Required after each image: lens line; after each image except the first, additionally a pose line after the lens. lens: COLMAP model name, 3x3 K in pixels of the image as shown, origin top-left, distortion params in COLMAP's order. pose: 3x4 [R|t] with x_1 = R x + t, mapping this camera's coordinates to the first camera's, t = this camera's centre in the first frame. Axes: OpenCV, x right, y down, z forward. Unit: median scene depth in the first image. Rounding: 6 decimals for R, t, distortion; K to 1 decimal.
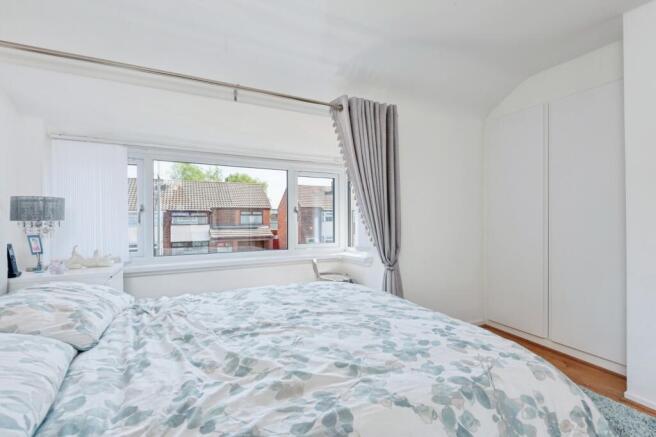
lens RADIAL K [[288.3, 0, 325.4], [0, 288.3, 229.6], [0, 0, 1]] dist [0.026385, -0.000001]
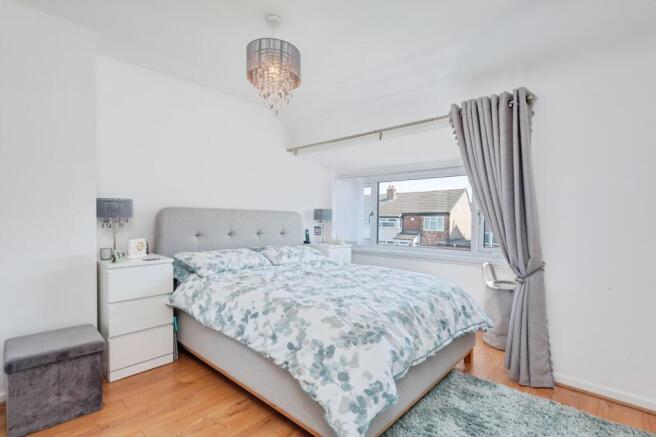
lens RADIAL K [[301.5, 0, 328.0], [0, 301.5, 221.6], [0, 0, 1]] dist [0.001356, -0.000347]
pose [[0.378001, 0.005459, -0.925789, 1.111274], [-0.053010, 0.998470, -0.015757, 0.012486], [0.924286, 0.055032, 0.377712, 0.213554]]
